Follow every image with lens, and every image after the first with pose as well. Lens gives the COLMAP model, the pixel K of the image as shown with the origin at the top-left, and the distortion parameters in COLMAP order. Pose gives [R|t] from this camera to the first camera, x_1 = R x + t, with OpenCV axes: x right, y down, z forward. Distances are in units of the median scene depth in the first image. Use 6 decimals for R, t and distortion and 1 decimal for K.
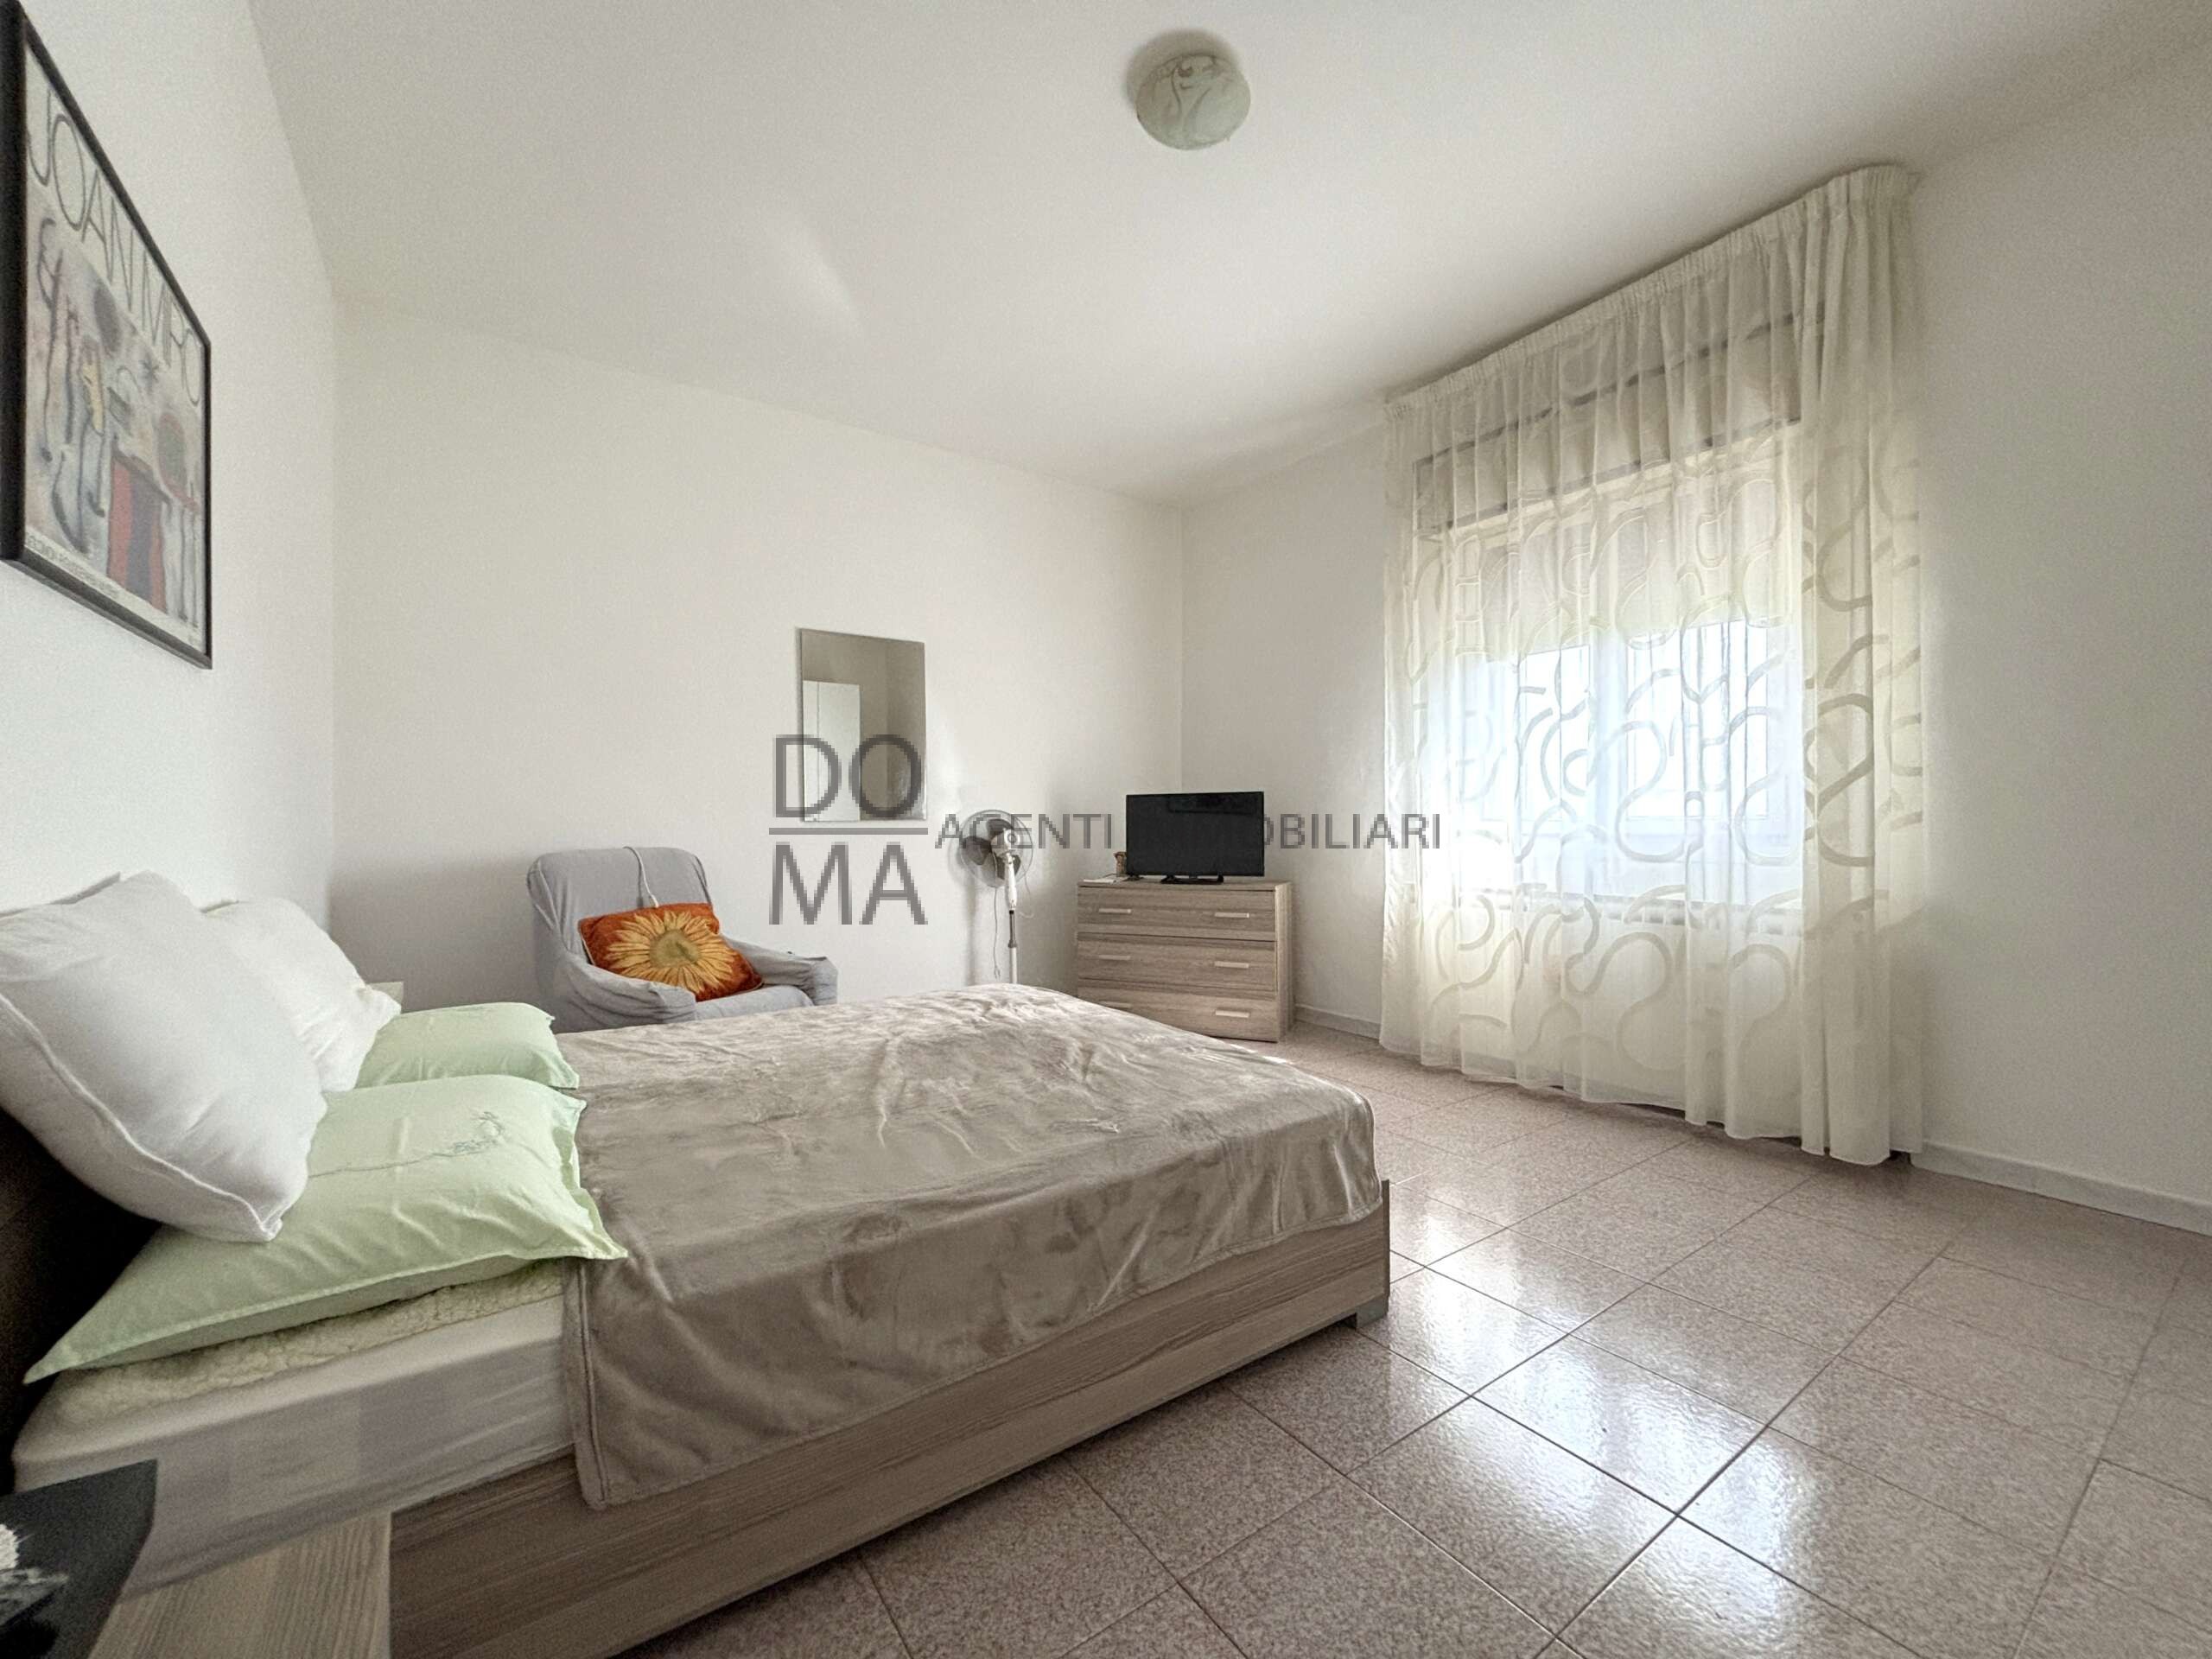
lens RADIAL K [[899.1, 0, 1120.7], [0, 899.1, 823.0], [0, 0, 1]] dist [0.000704, -0.000135]
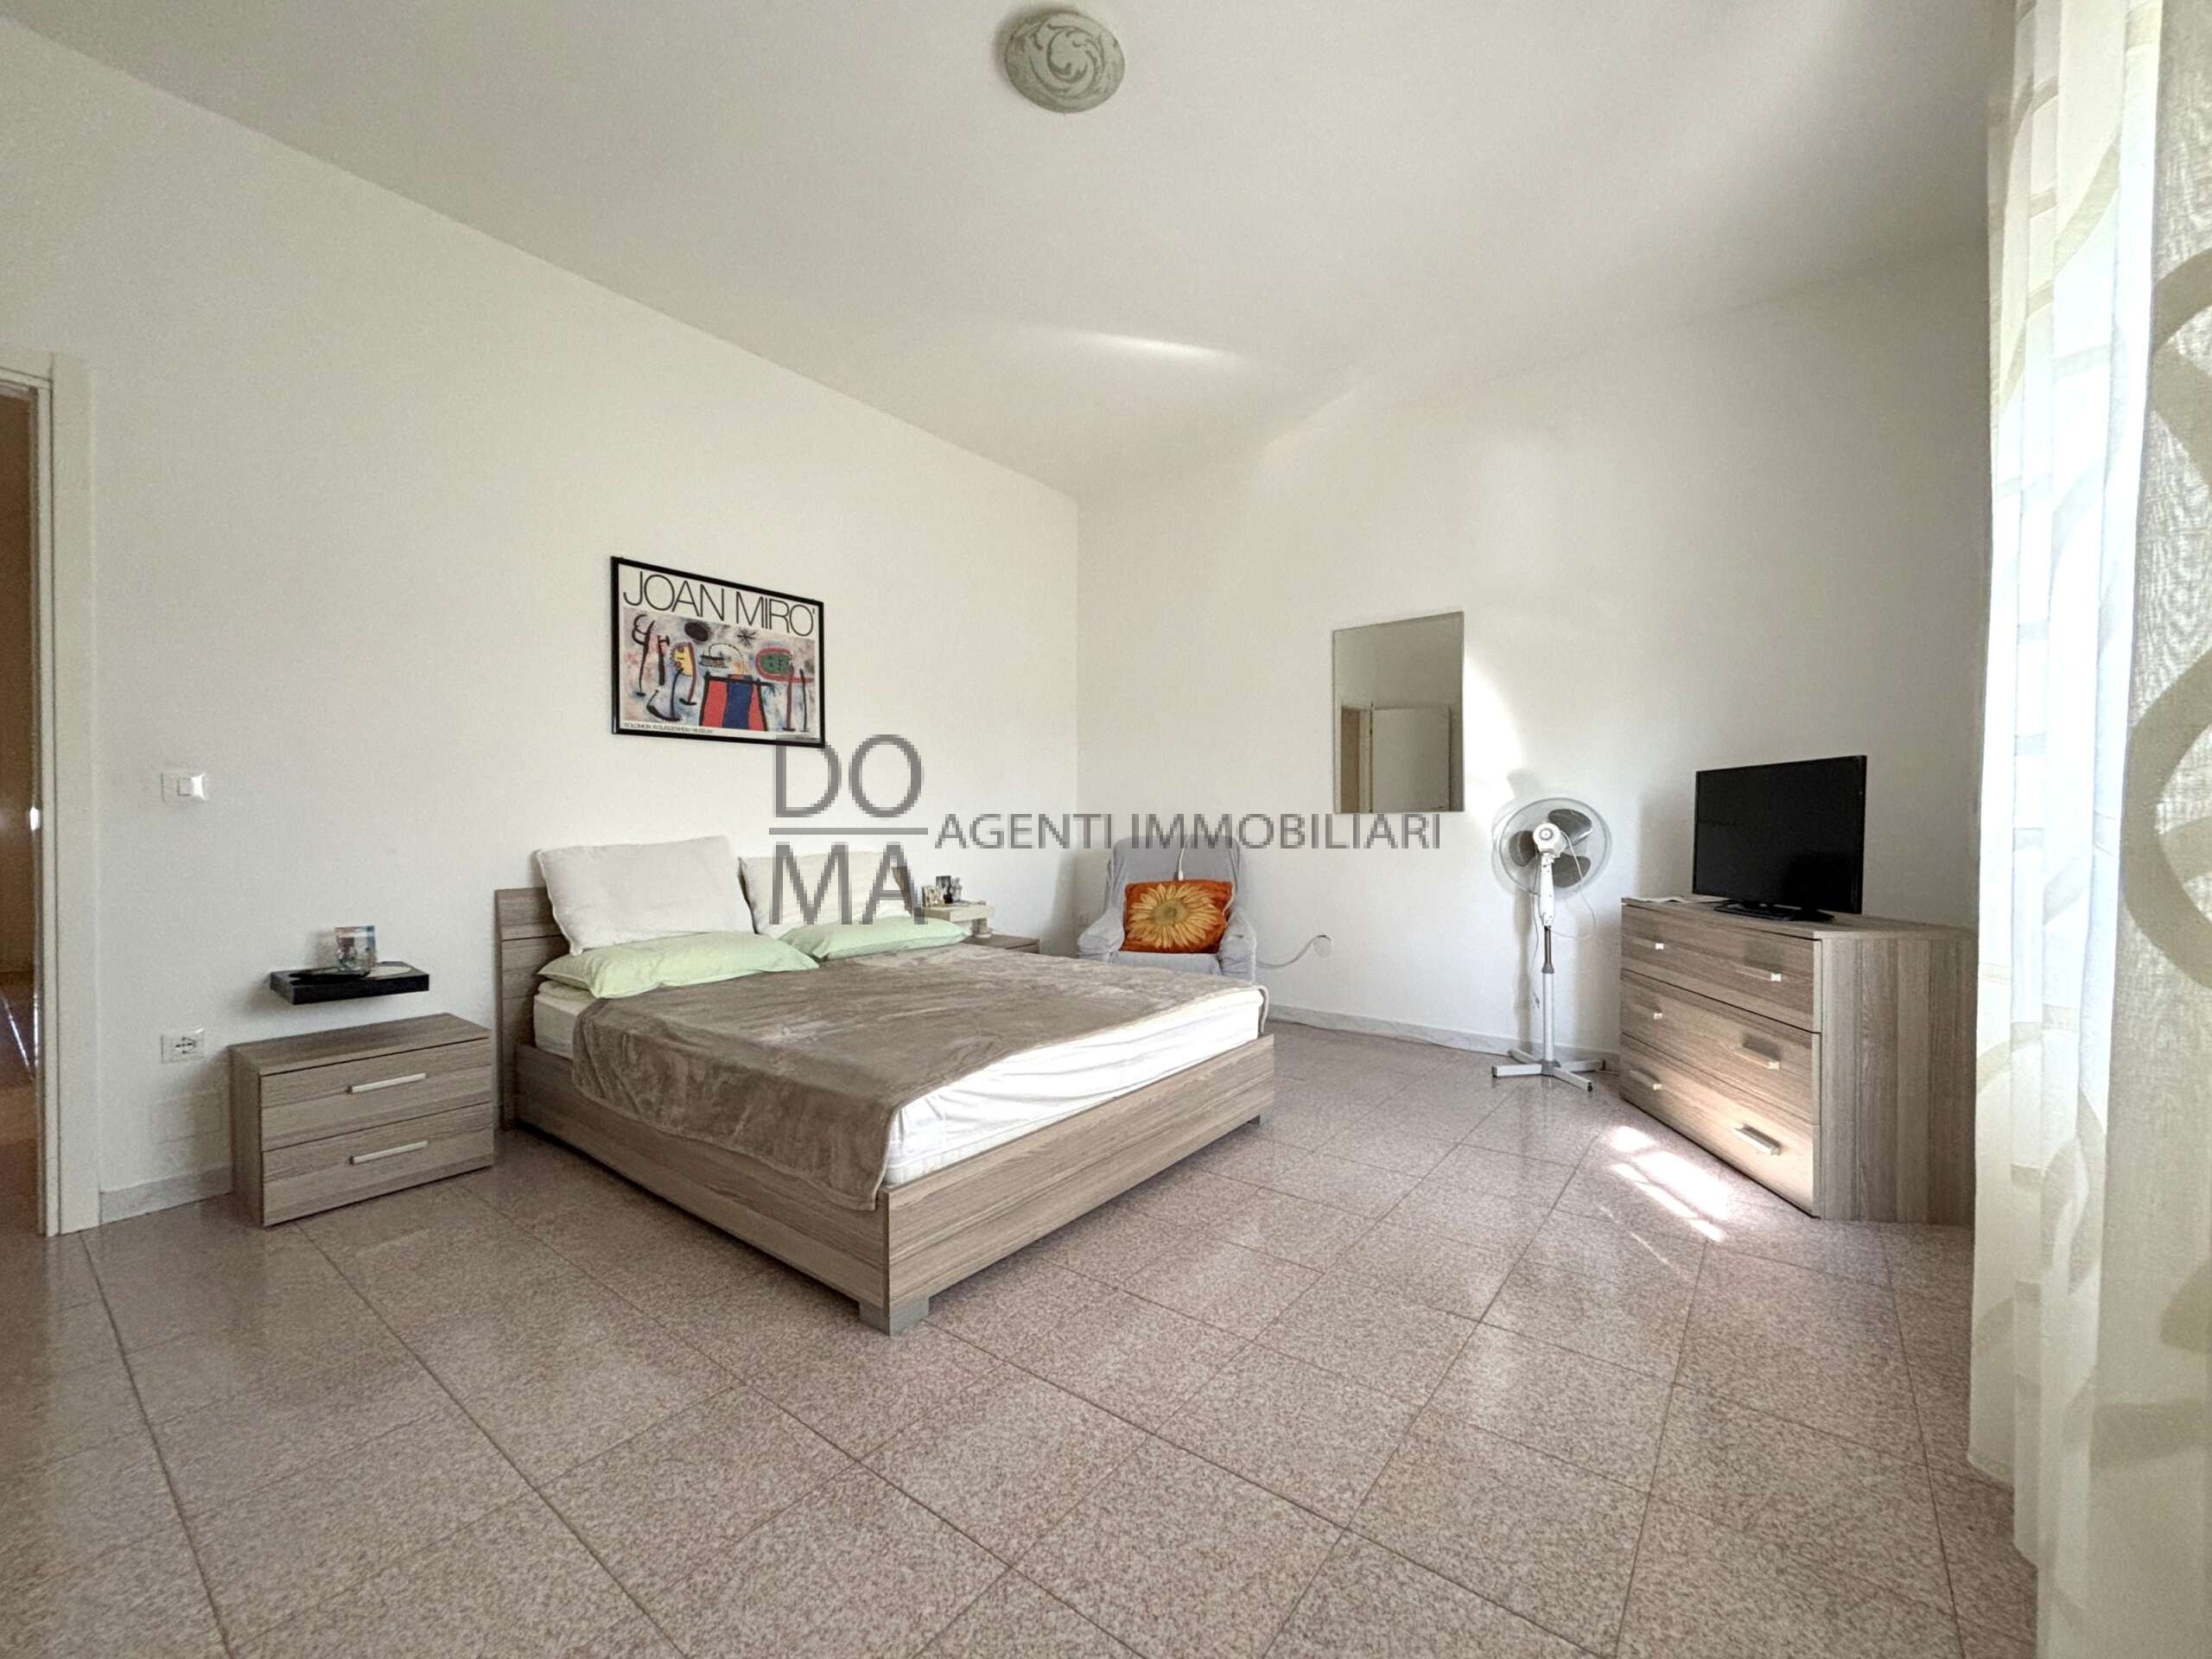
lens RADIAL K [[899.9, 0, 1108.6], [0, 899.9, 827.5], [0, 0, 1]] dist [0.000650, 0.000307]
pose [[0.292786, 0.015263, -0.956056, 1.554413], [0.003595, 0.999848, 0.017063, -0.007058], [0.956171, -0.008433, 0.292686, 1.162701]]
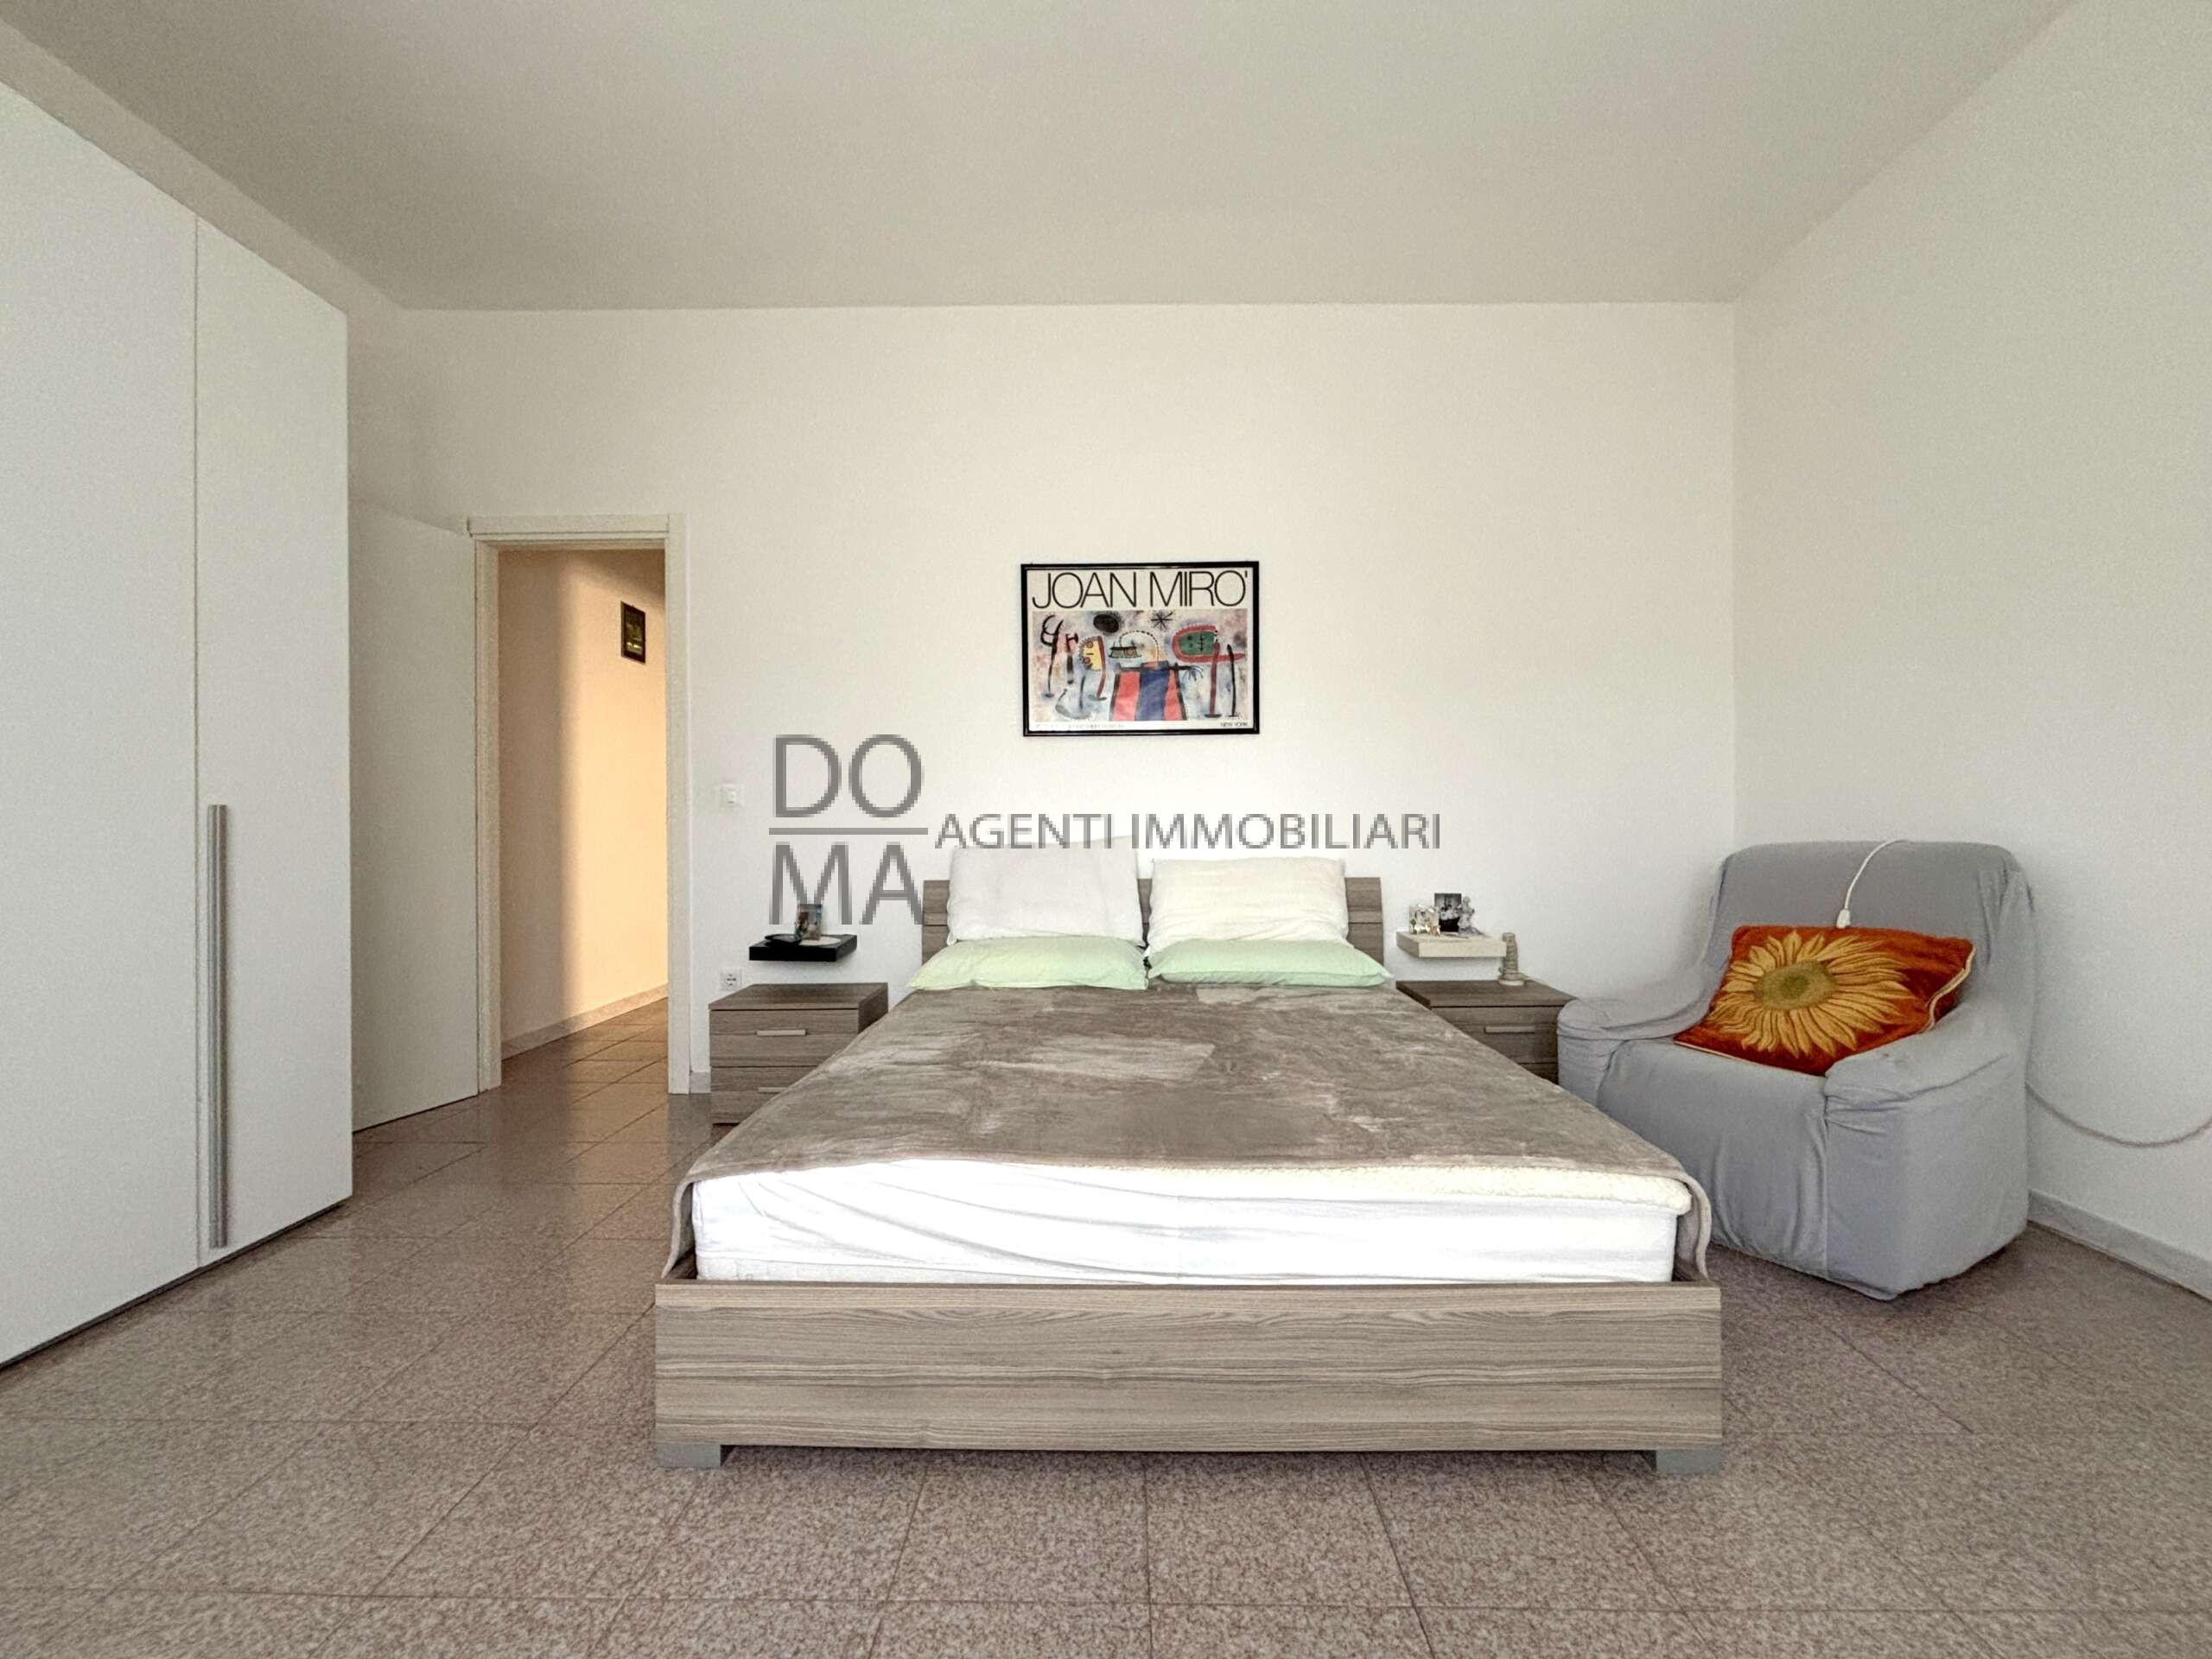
lens RADIAL K [[897.8, 0, 1104.1], [0, 897.8, 838.2], [0, 0, 1]] dist [-0.002415, -0.000199]
pose [[-0.594784, 0.020800, -0.803616, 0.827192], [0.012783, 0.999784, 0.016417, 0.018524], [0.803784, -0.000508, -0.594921, 2.132015]]
